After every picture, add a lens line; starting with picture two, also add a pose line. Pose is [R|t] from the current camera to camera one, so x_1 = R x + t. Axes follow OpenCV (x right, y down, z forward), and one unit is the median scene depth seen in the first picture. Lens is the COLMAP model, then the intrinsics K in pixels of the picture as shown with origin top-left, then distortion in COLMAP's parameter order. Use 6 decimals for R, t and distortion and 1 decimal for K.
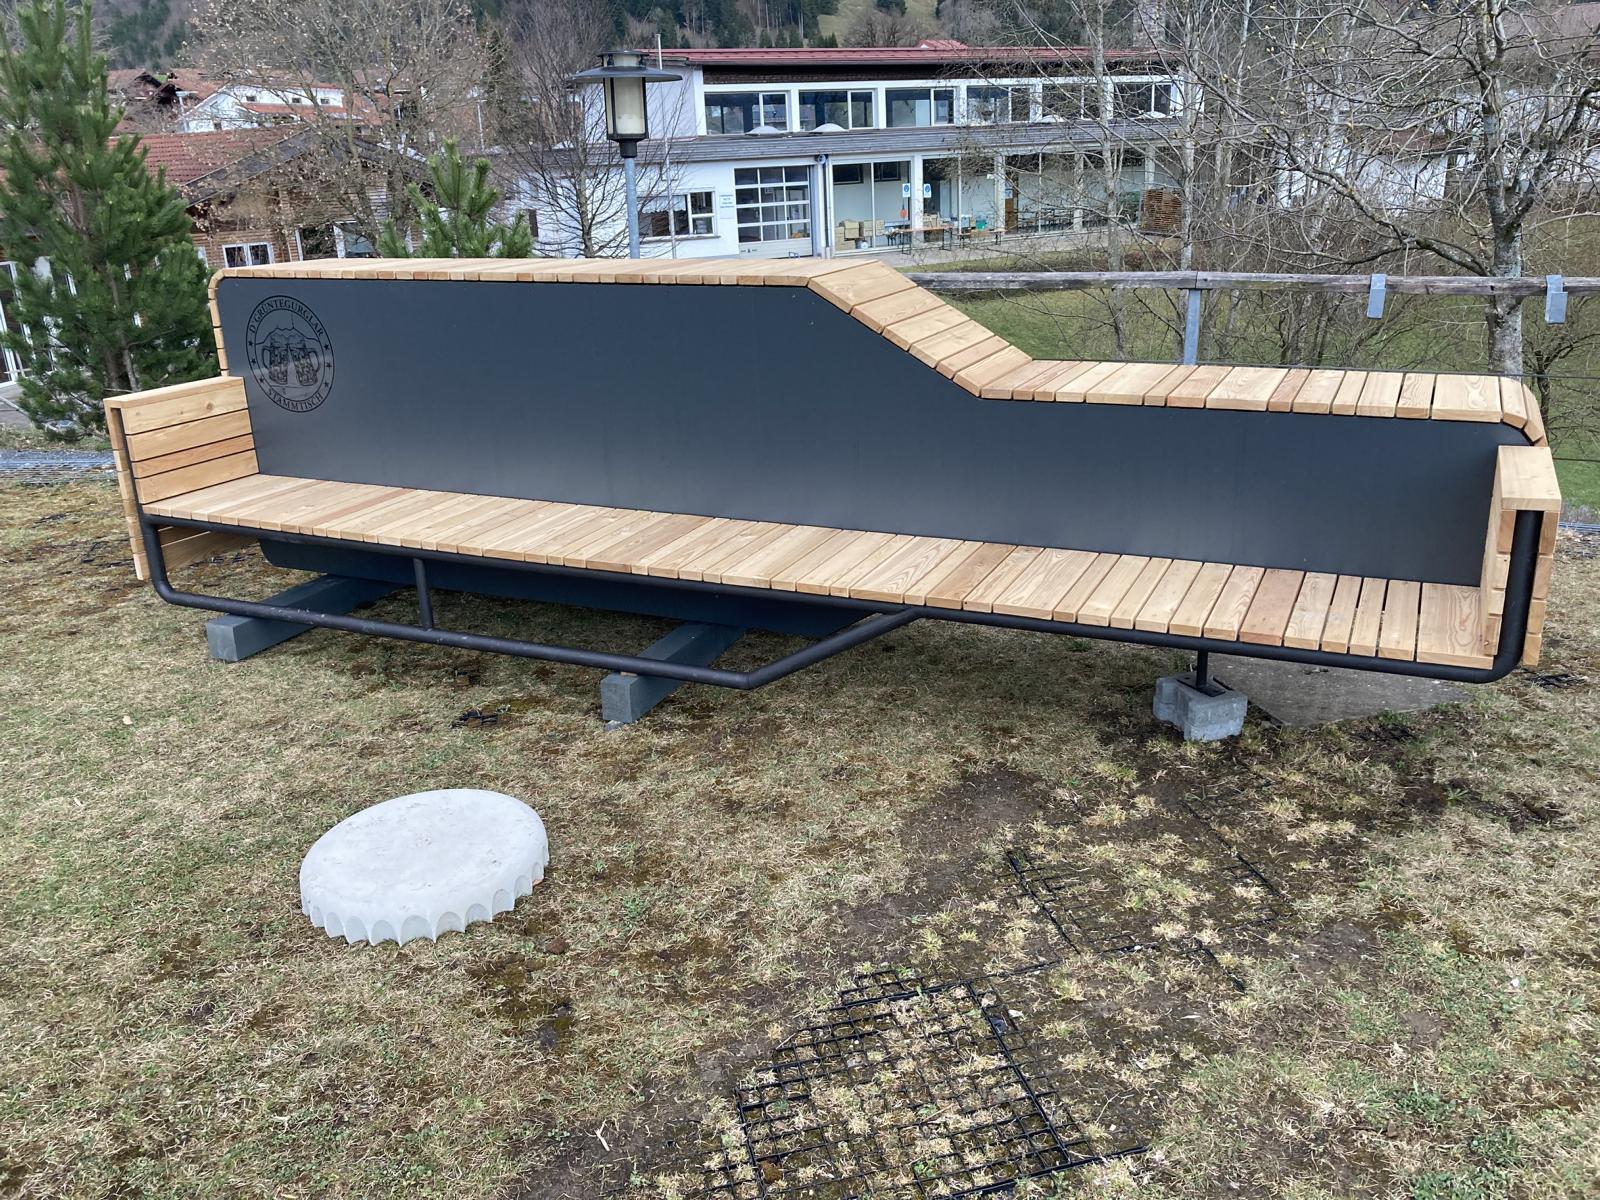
lens RADIAL K [[1319.0, 0, 798.0], [0, 1319.0, 597.3], [0, 0, 1]] dist [0.009042, 0.008947]
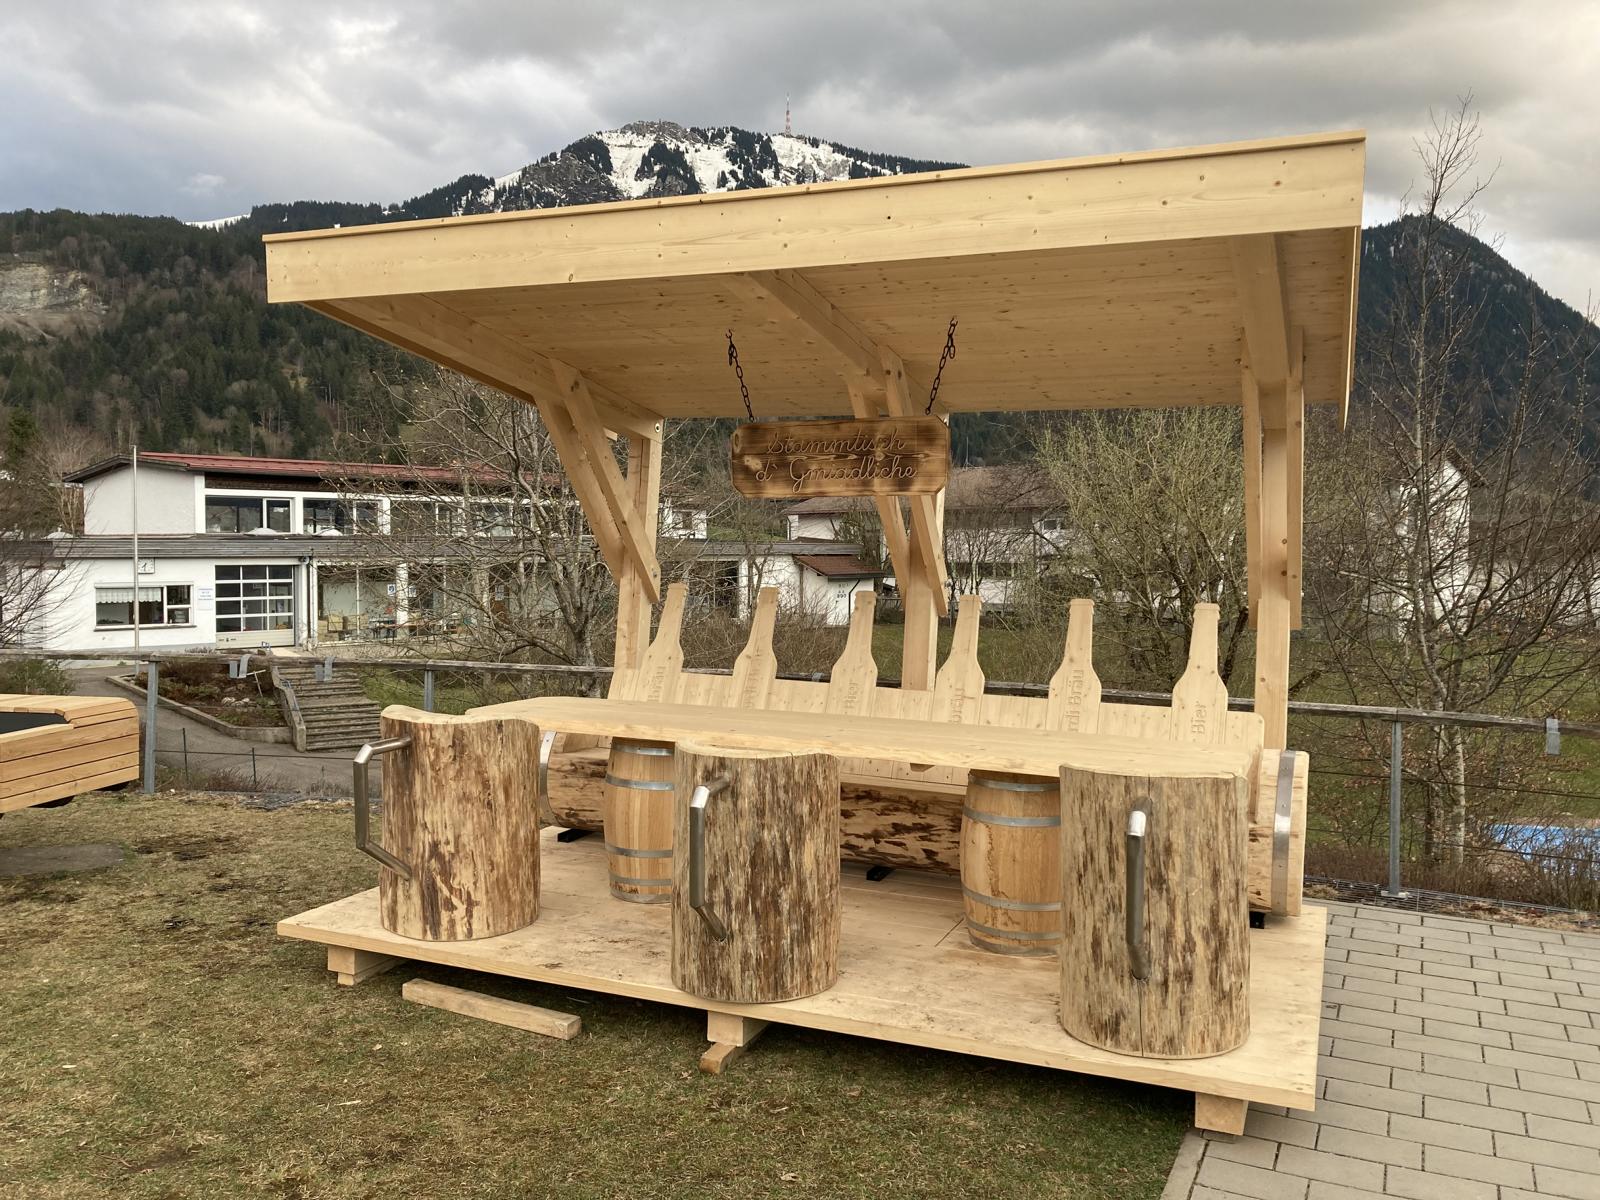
lens RADIAL K [[1319.0, 0, 804.1], [0, 1319.0, 609.7], [0, 0, 1]] dist [0.009042, 0.008947]
pose [[0.951193, 0.027596, 0.307362, 0.072574], [0.059837, 0.960599, -0.271422, 0.025799], [-0.302741, 0.276566, 0.912063, -0.099714]]
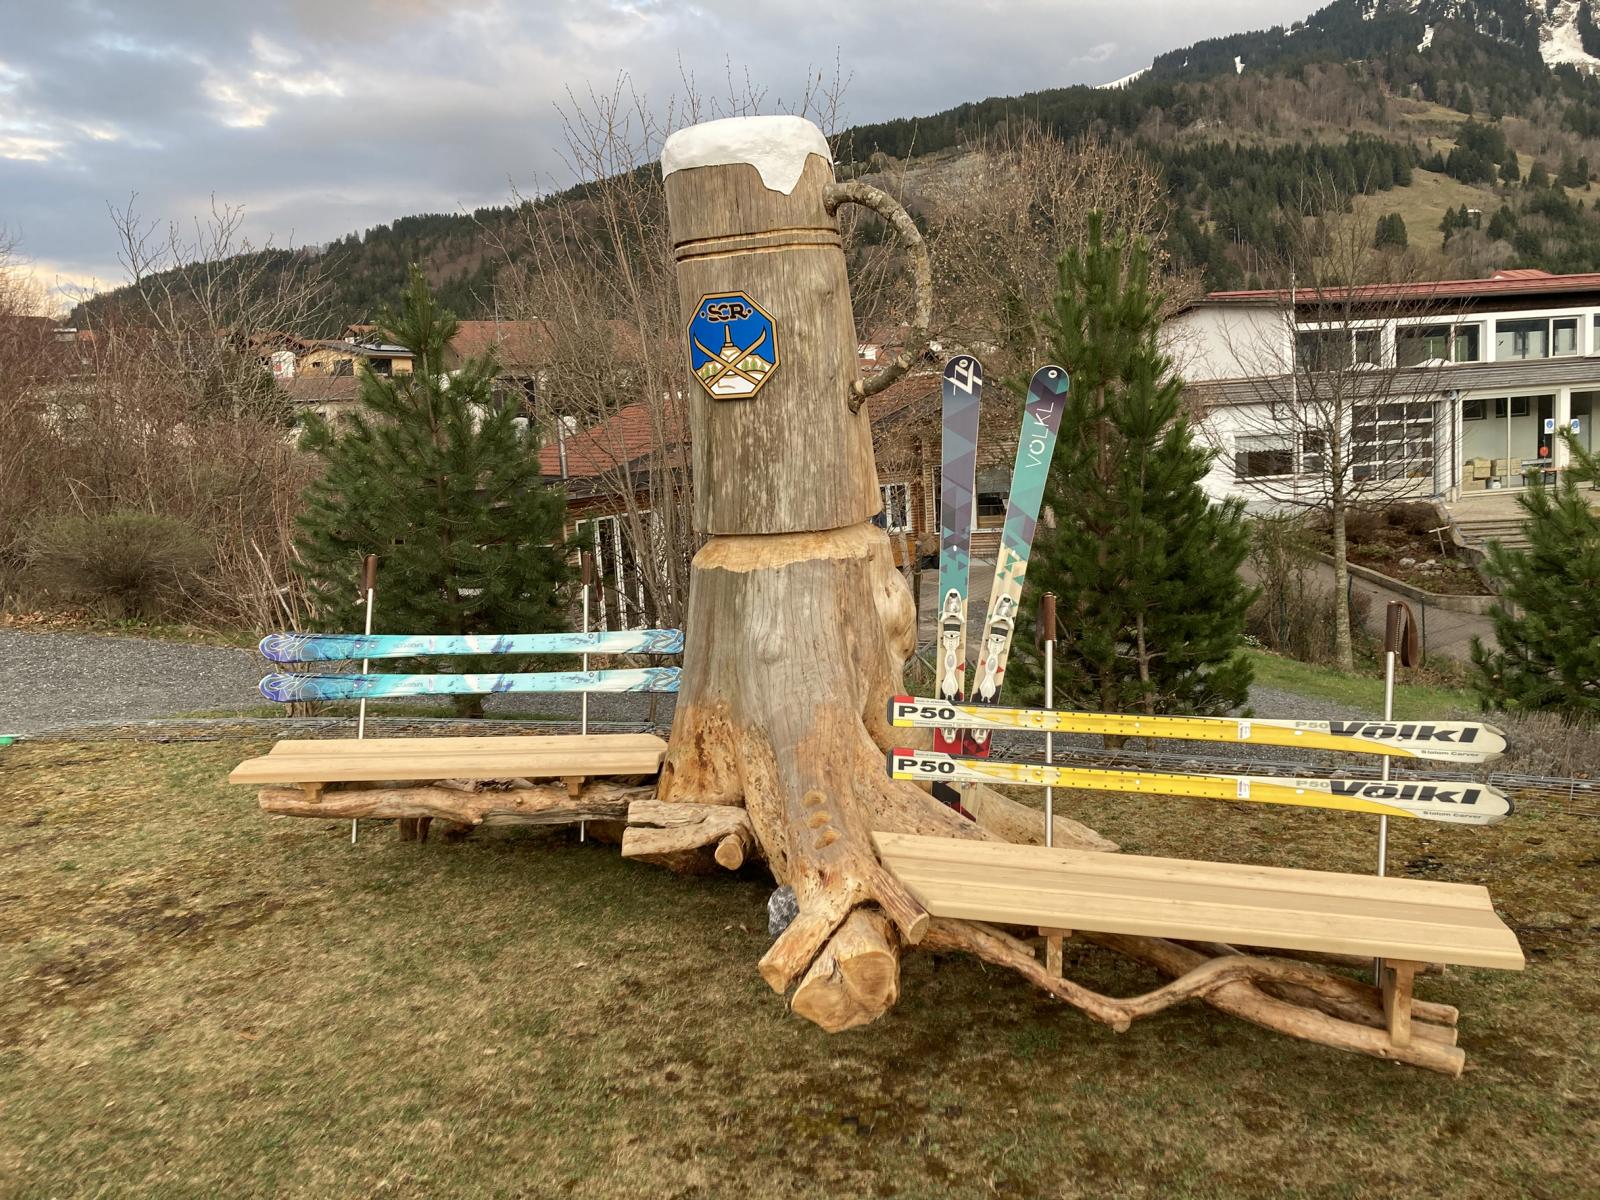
lens RADIAL K [[1319.0, 0, 798.6], [0, 1319.0, 595.1], [0, 0, 1]] dist [0.009042, 0.008947]
pose [[0.940994, 0.031935, -0.336912, -0.091940], [-0.090074, 0.983262, -0.158375, -0.007551], [0.326216, 0.179377, 0.928120, 0.021225]]
